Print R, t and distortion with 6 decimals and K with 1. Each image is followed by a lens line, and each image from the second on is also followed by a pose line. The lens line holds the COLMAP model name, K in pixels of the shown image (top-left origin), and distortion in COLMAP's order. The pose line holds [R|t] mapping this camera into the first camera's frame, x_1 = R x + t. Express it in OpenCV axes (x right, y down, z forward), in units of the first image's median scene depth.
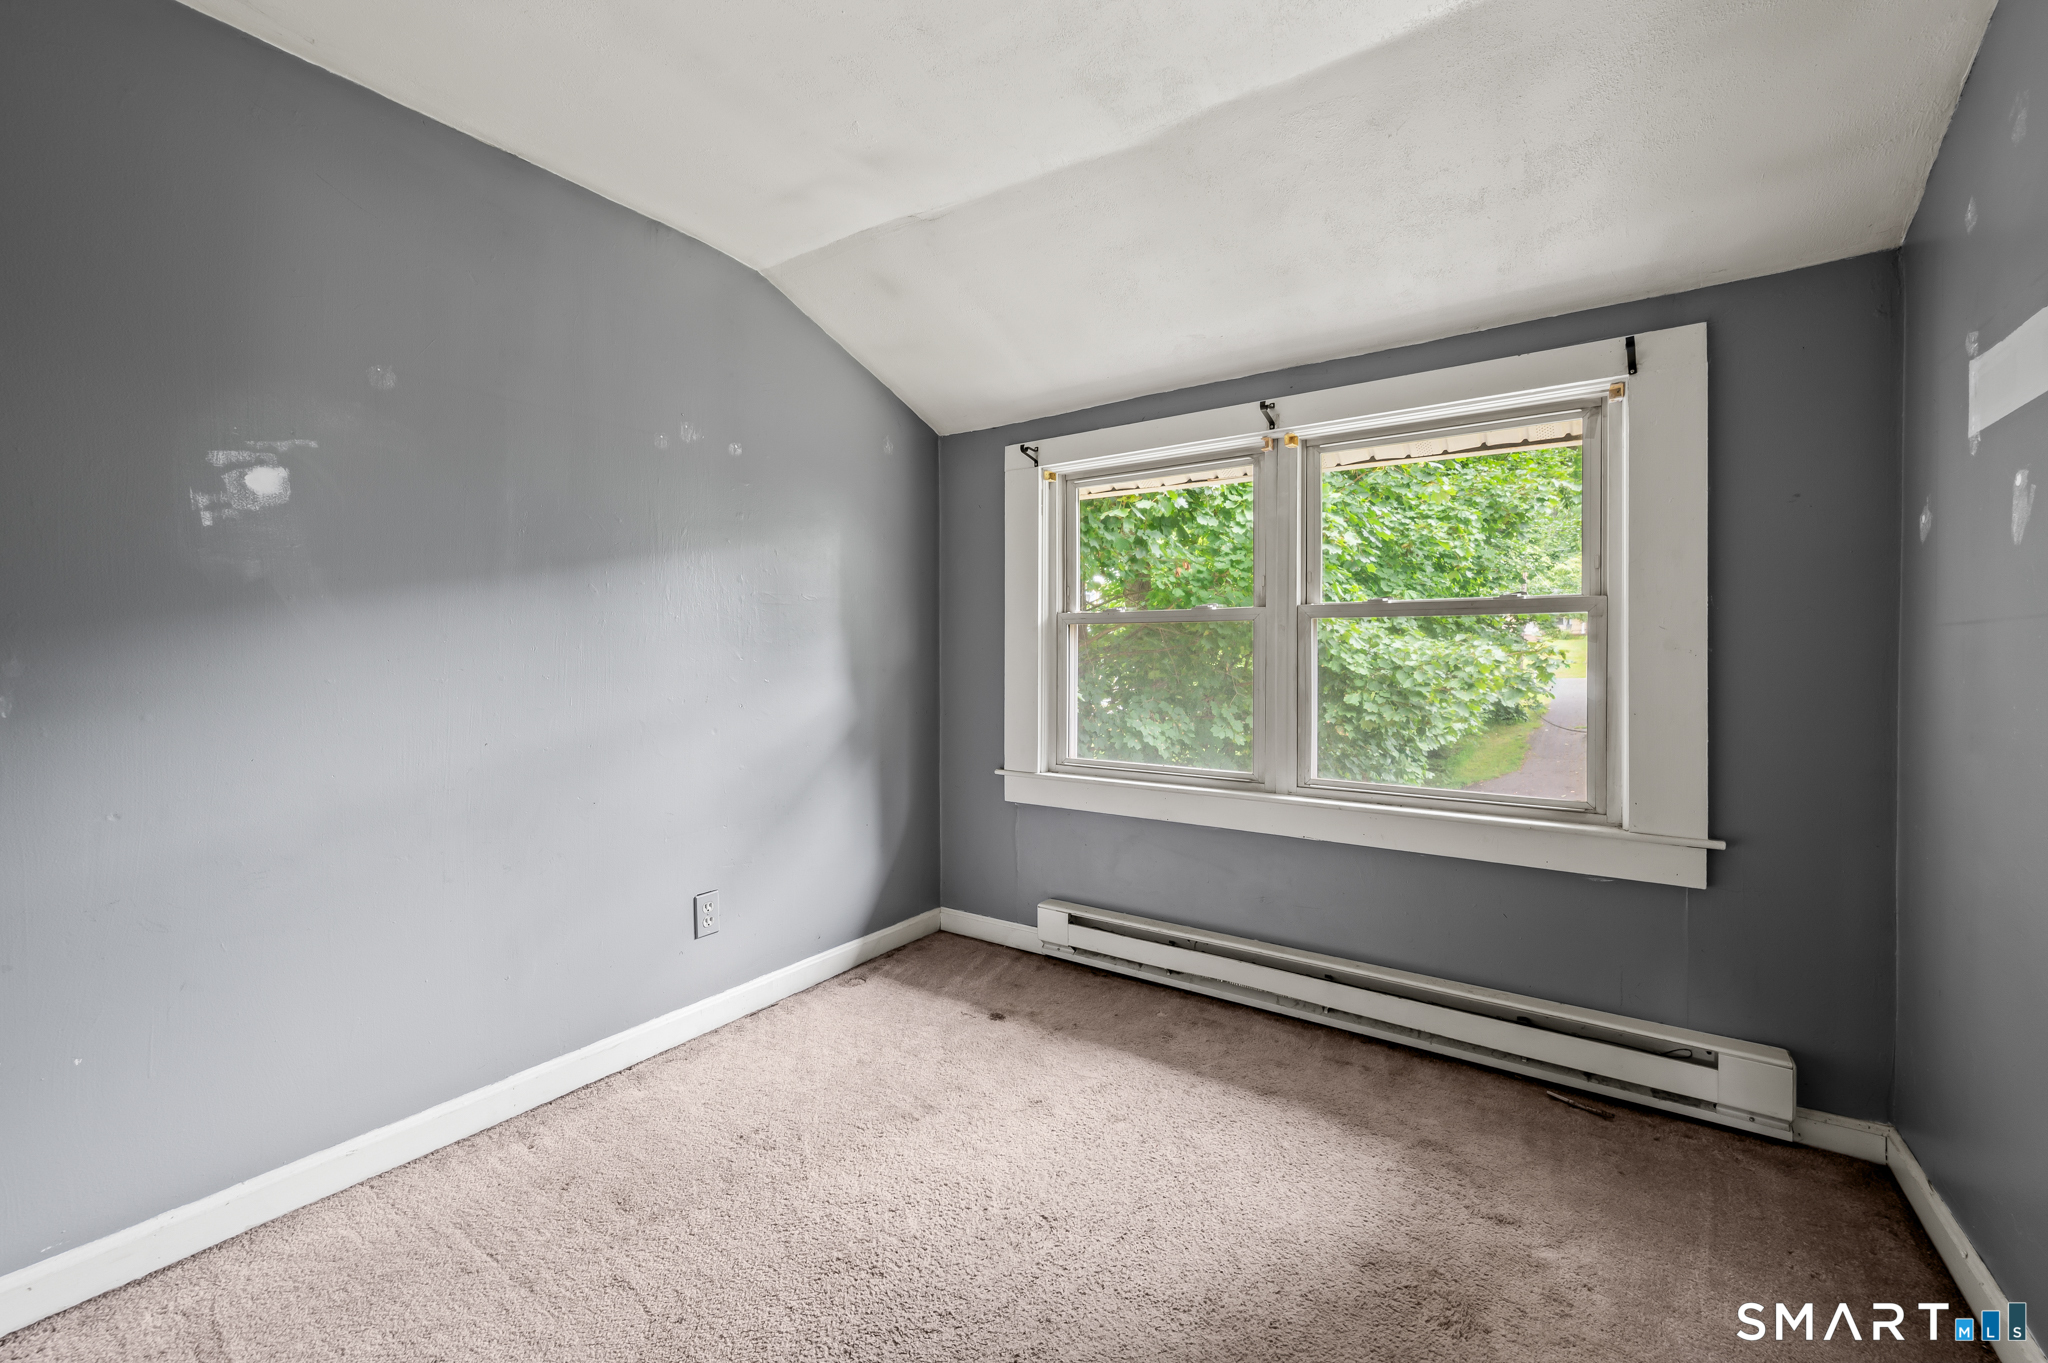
lens RADIAL K [[805.3, 0, 1046.1], [0, 805.3, 661.5], [0, 0, 1]] dist [-0.000230, -0.000125]
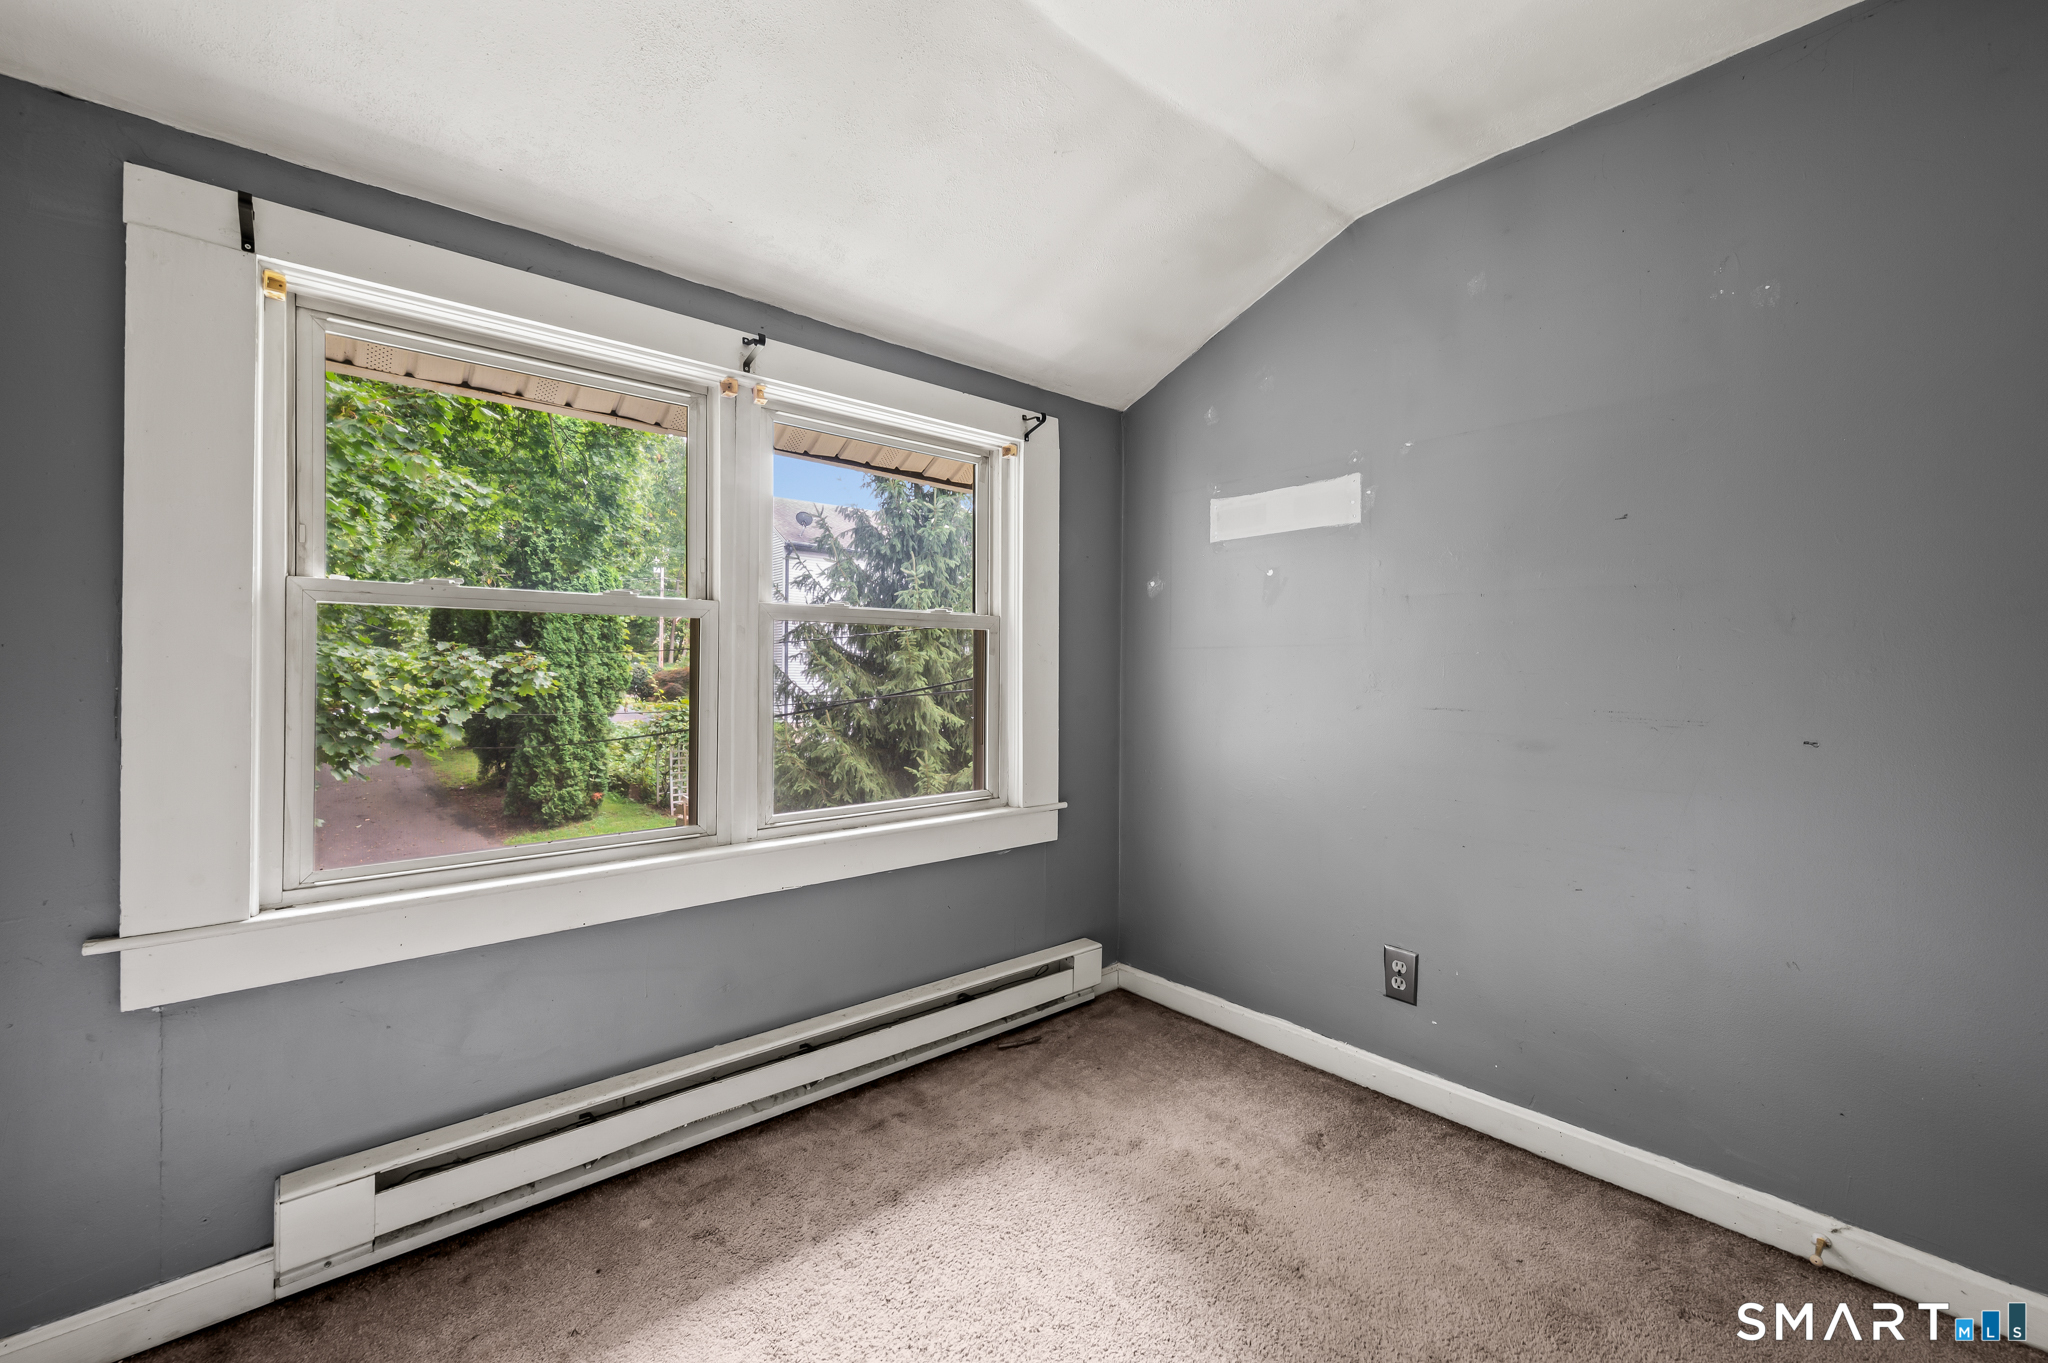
lens RADIAL K [[834.5, 0, 1000.5], [0, 834.5, 675.3], [0, 0, 1]] dist [0.000356, -0.000038]
pose [[0.269870, -0.007162, 0.962870, -0.505640], [0.006588, 0.999963, 0.005592, -0.001170], [-0.962874, 0.004834, 0.269907, 0.656827]]
